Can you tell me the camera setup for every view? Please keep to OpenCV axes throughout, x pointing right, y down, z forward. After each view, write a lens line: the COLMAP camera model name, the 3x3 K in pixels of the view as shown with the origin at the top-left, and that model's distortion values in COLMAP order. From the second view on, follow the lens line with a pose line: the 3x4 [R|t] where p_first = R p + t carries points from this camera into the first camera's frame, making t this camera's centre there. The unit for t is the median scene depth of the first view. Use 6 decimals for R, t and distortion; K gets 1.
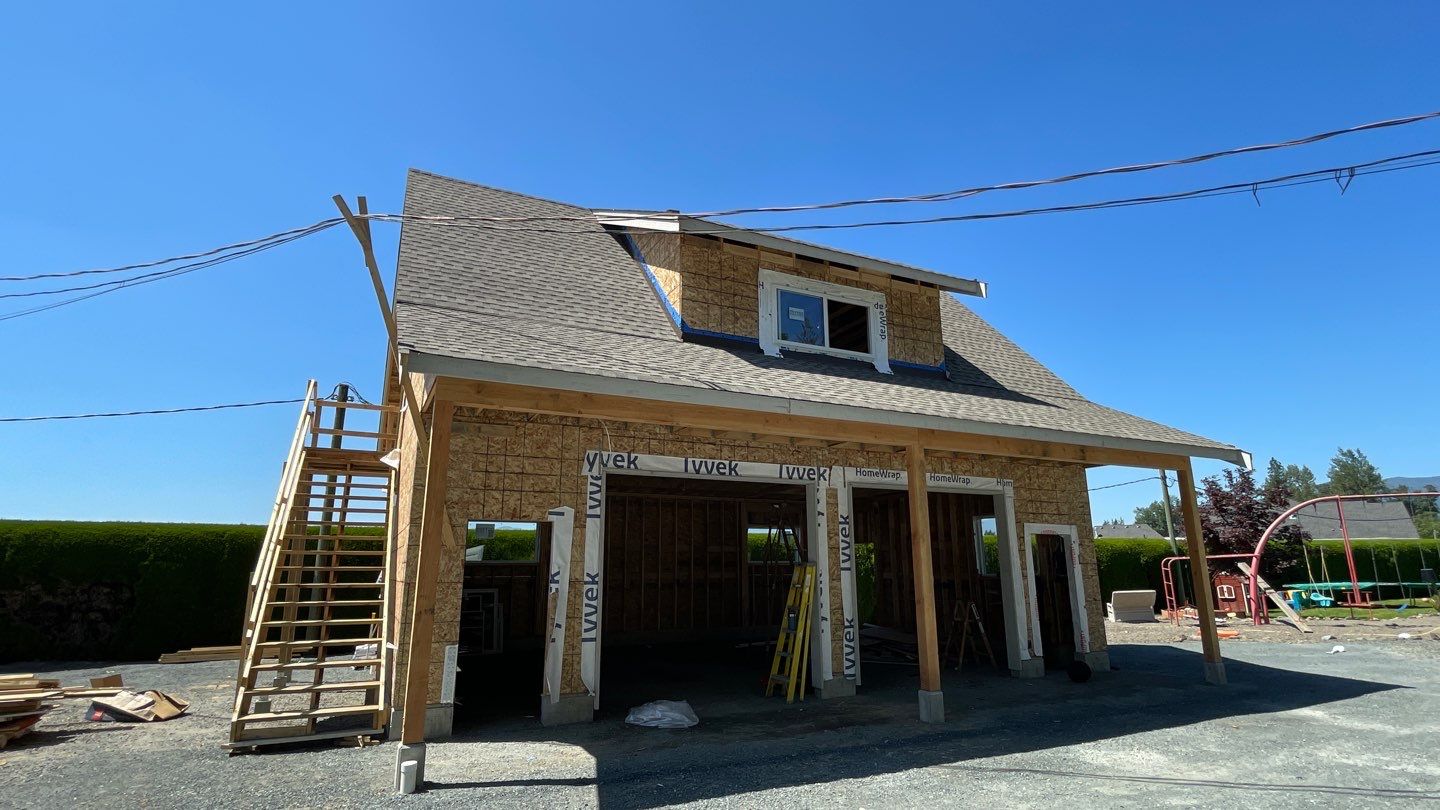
lens RADIAL K [[717.1, 0, 723.6], [0, 717.1, 405.9], [0, 0, 1]] dist [-0.002604, 0.003836]
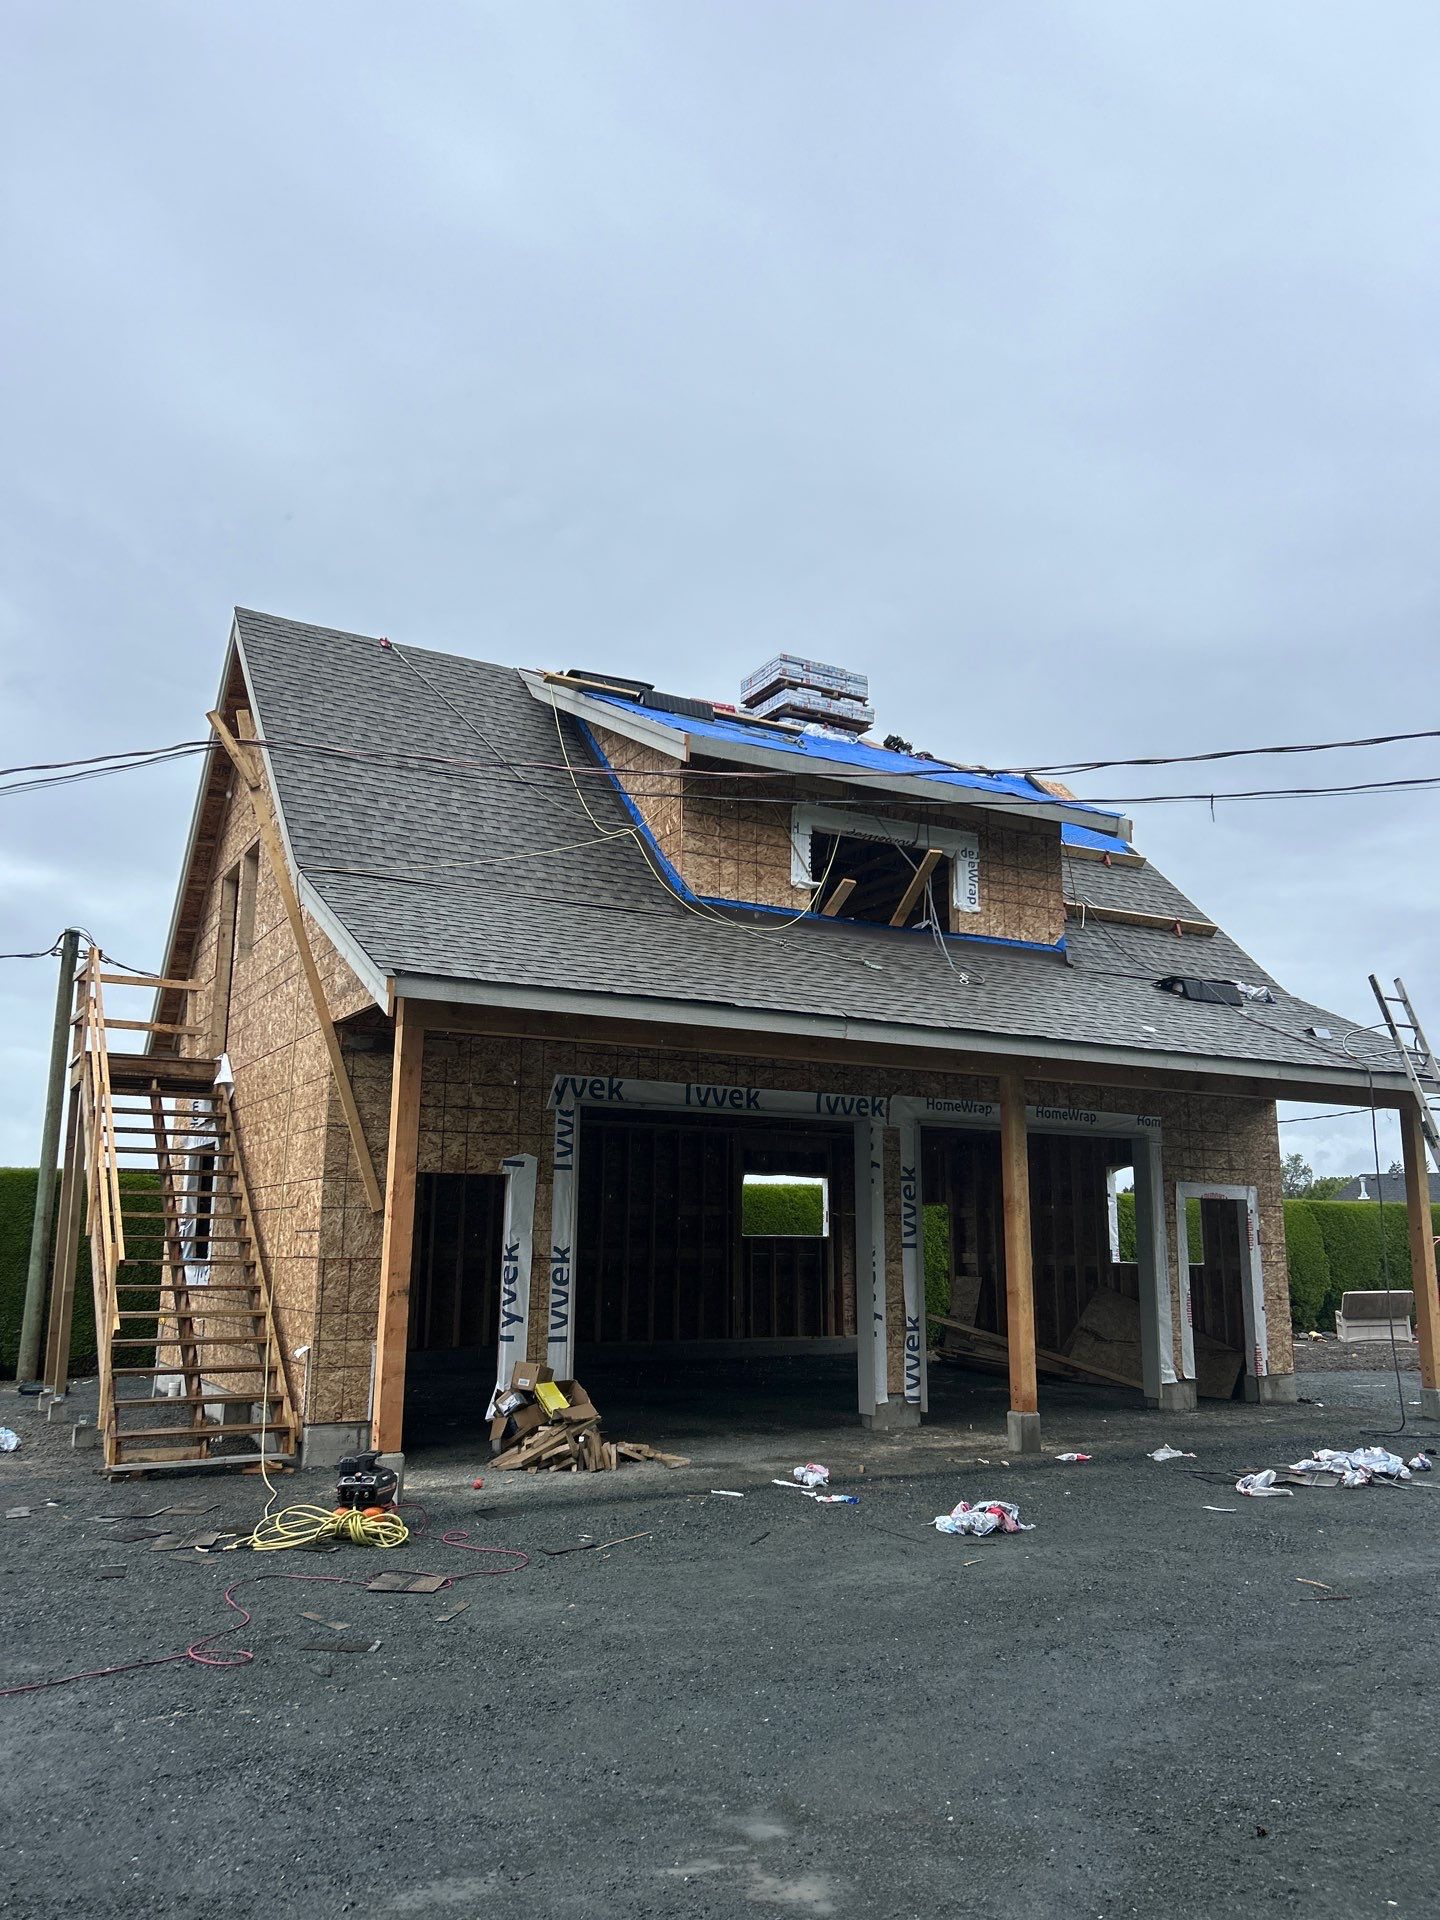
lens RADIAL K [[1457.8, 0, 725.2], [0, 1457.8, 962.0], [0, 0, 1]] dist [0.073808, -0.084106]
pose [[0.998368, 0.021370, 0.052958, -0.084011], [-0.023052, 0.999242, 0.031368, -0.082487], [-0.052248, -0.032538, 0.998104, -0.374109]]
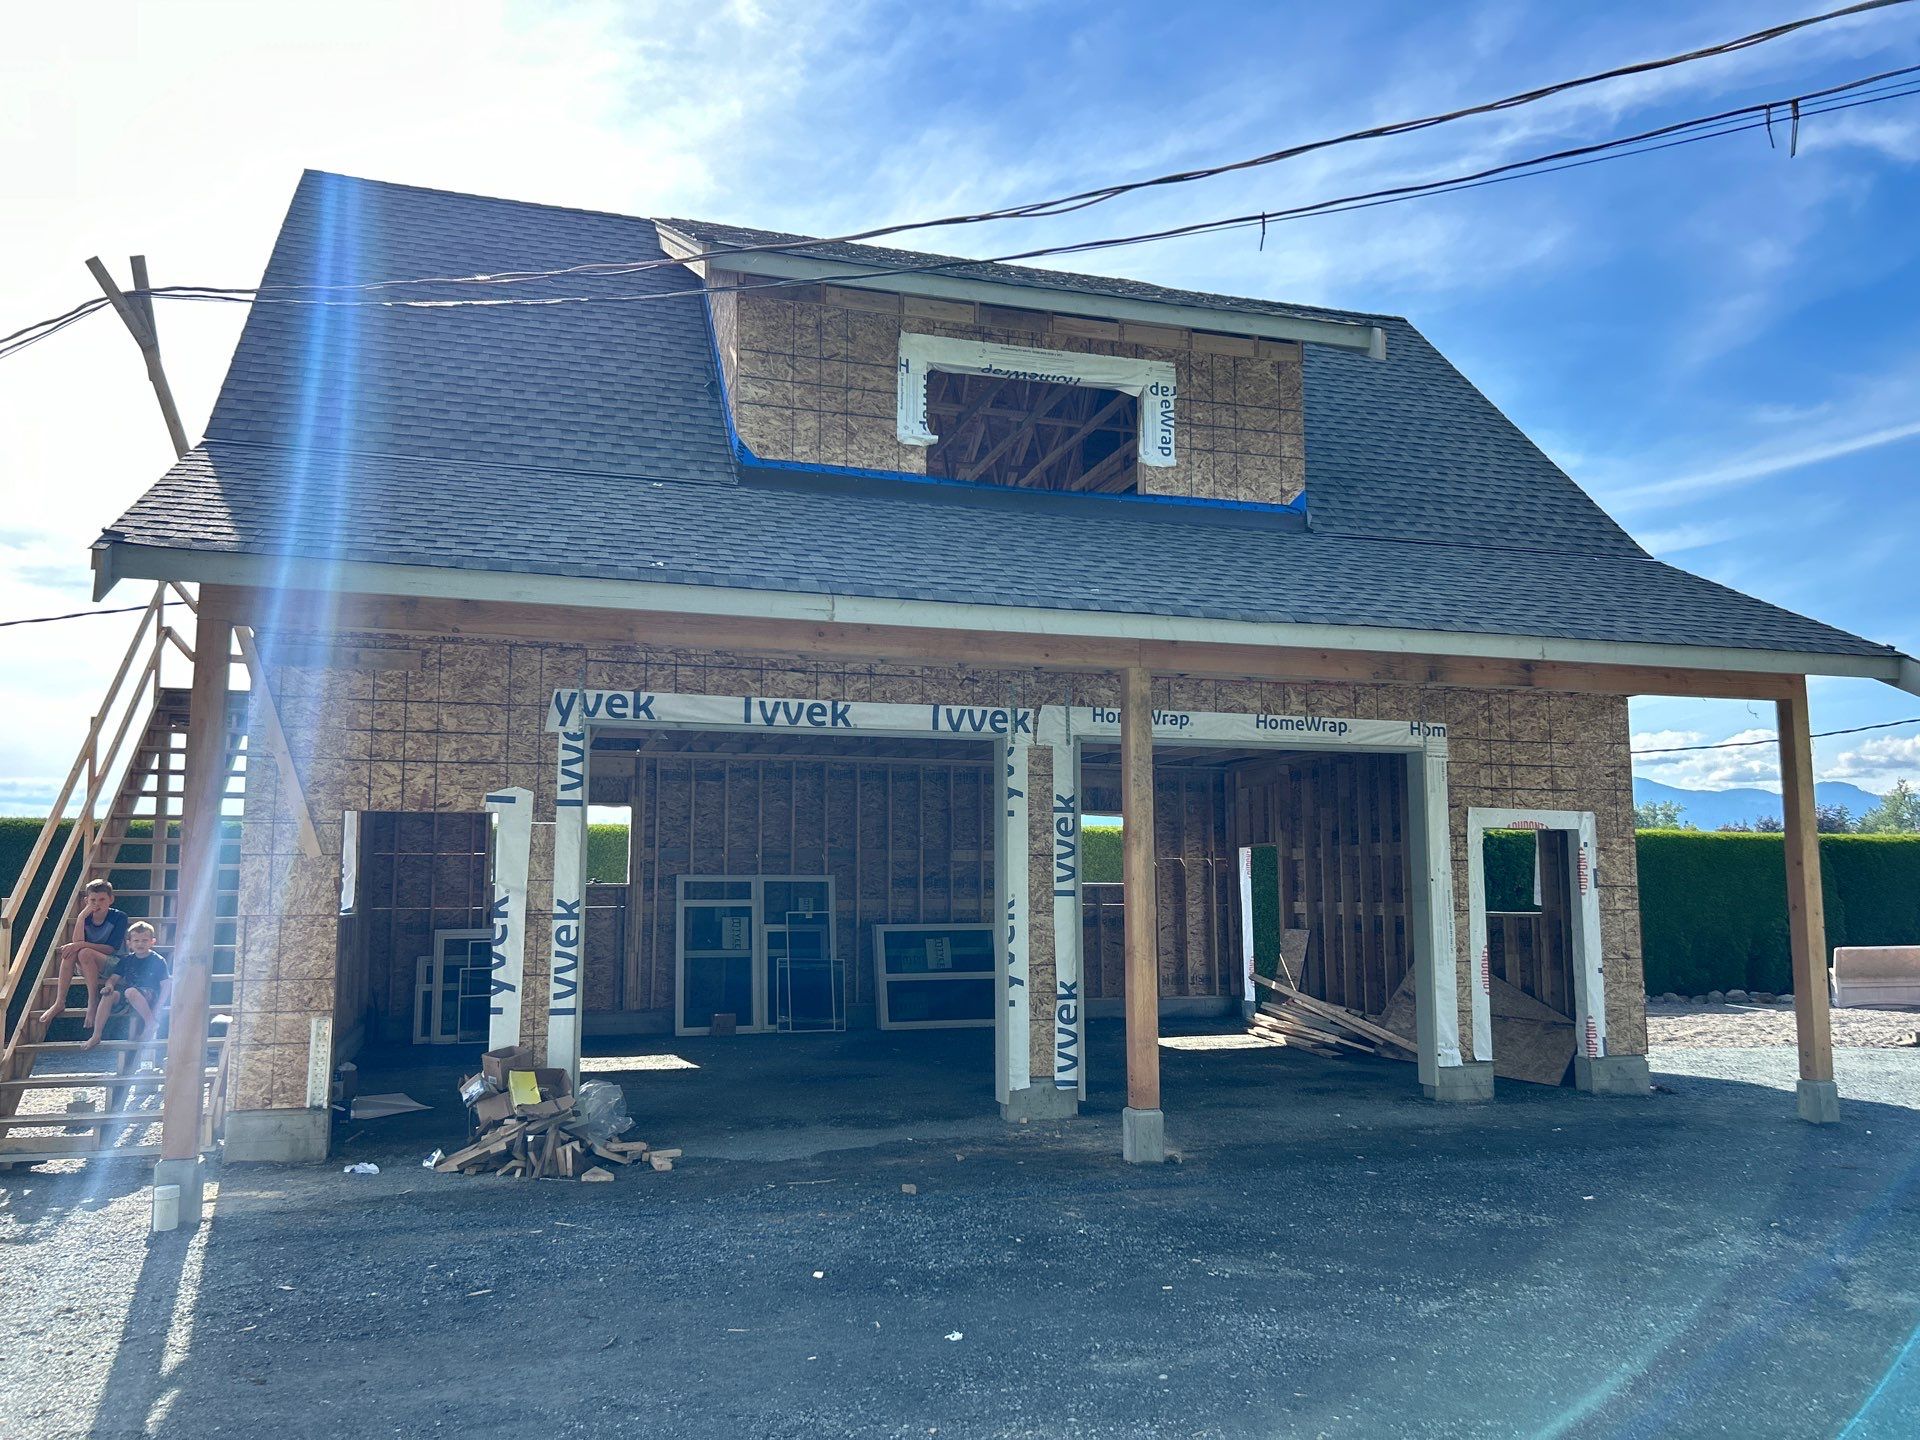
lens RADIAL K [[1457.8, 0, 984.8], [0, 1457.8, 743.5], [0, 0, 1]] dist [0.073808, -0.084106]
pose [[0.987054, -0.013663, -0.159804, 0.278325], [0.032829, 0.992480, 0.117922, -0.017780], [0.156991, -0.121642, 0.980080, -0.078740]]
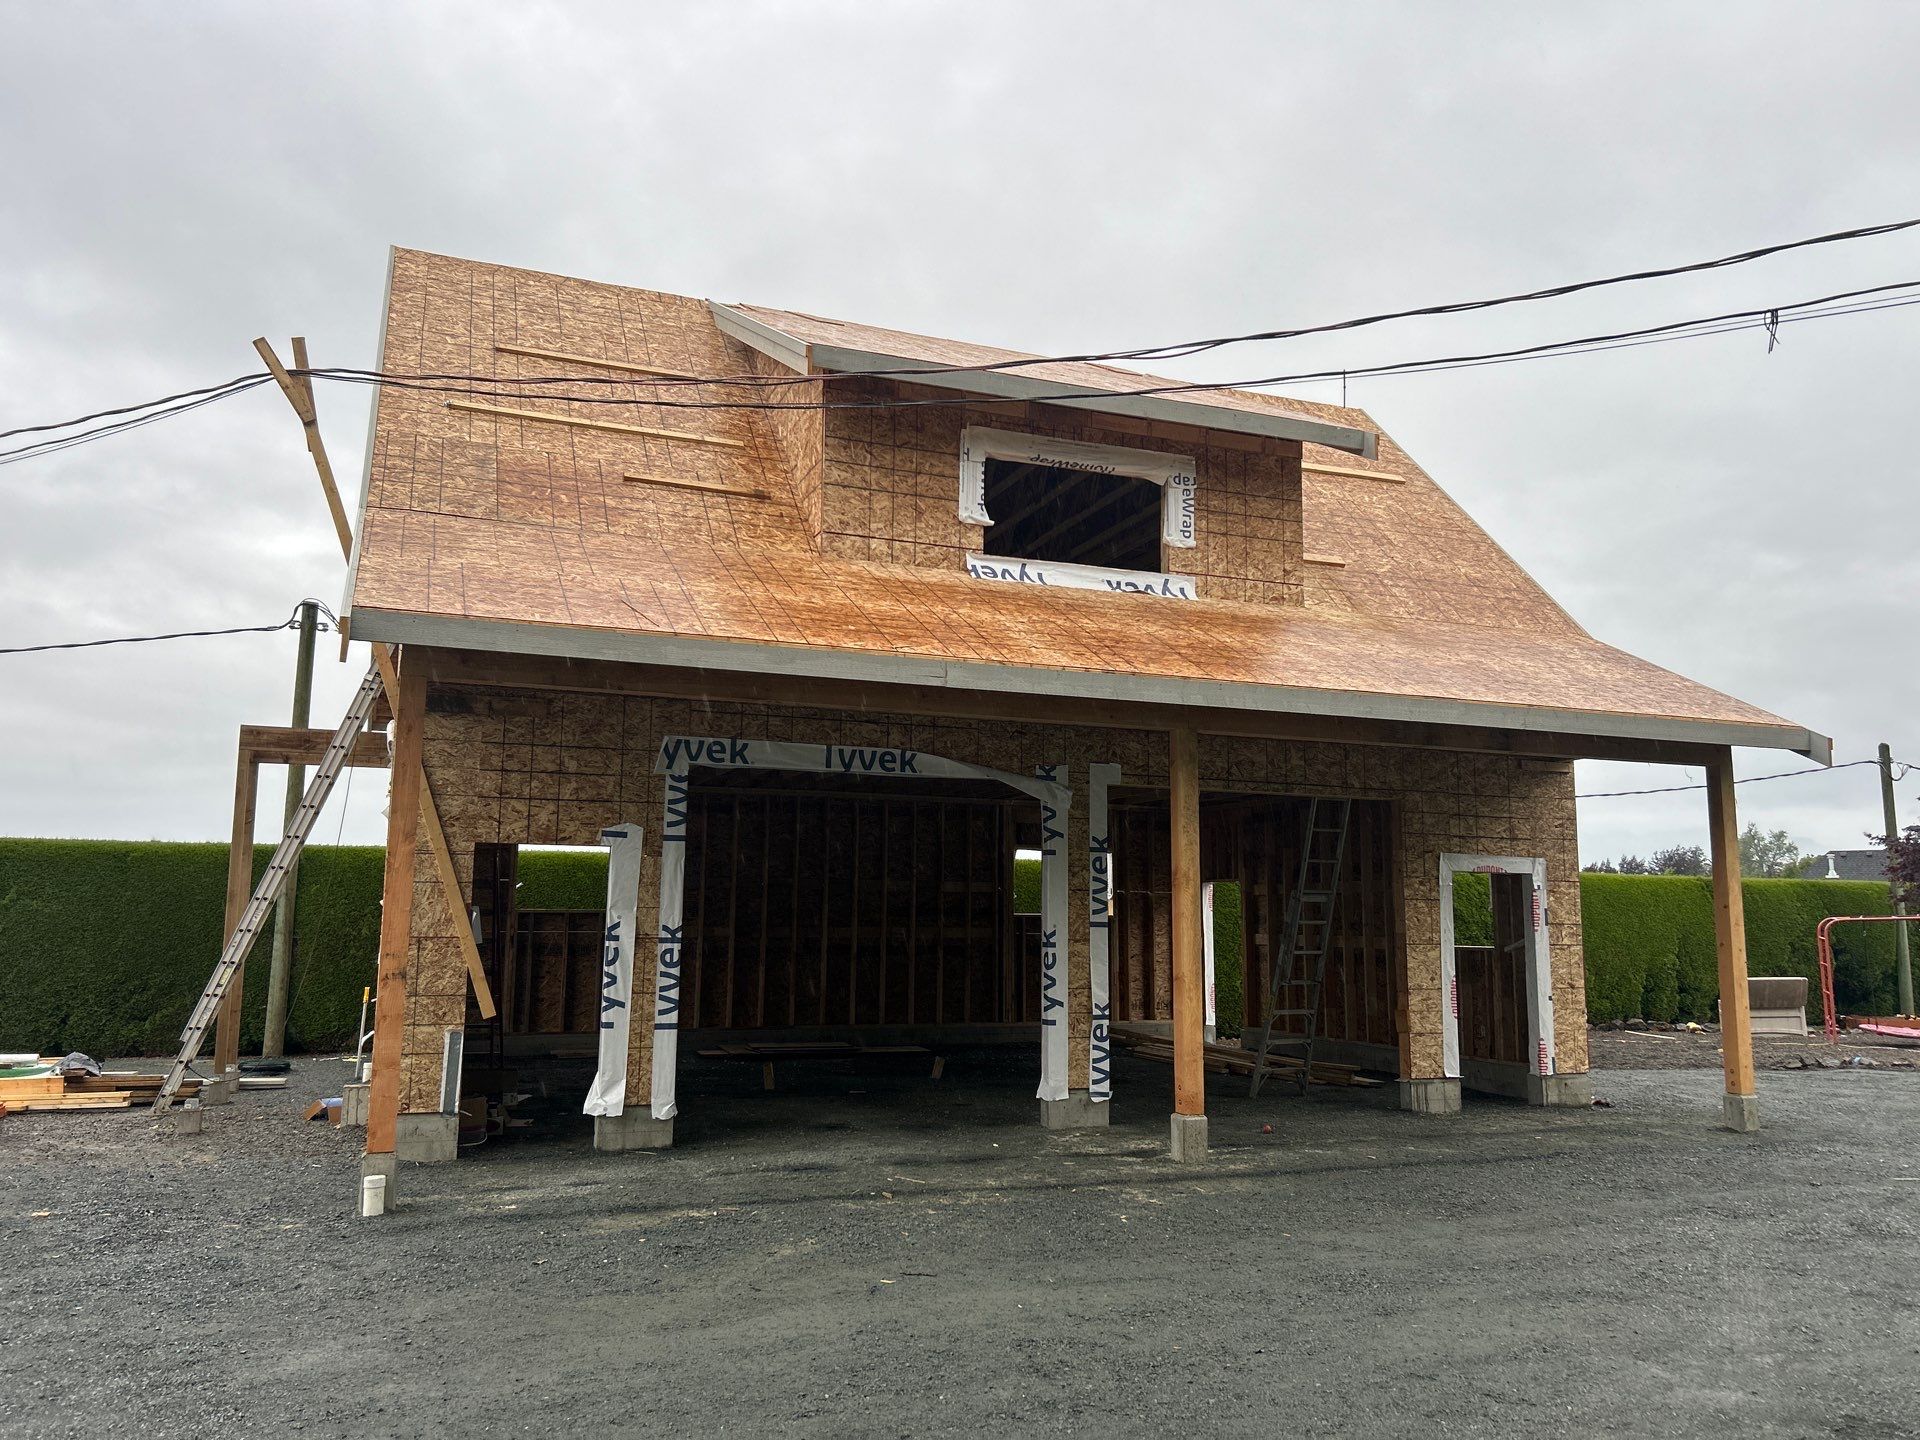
lens RADIAL K [[1457.8, 0, 980.7], [0, 1457.8, 725.9], [0, 0, 1]] dist [0.073808, -0.084106]
pose [[0.996558, 0.003281, -0.082834, 0.165894], [0.004085, 0.996059, 0.088599, -0.050648], [0.082798, -0.088632, 0.992617, -0.222075]]
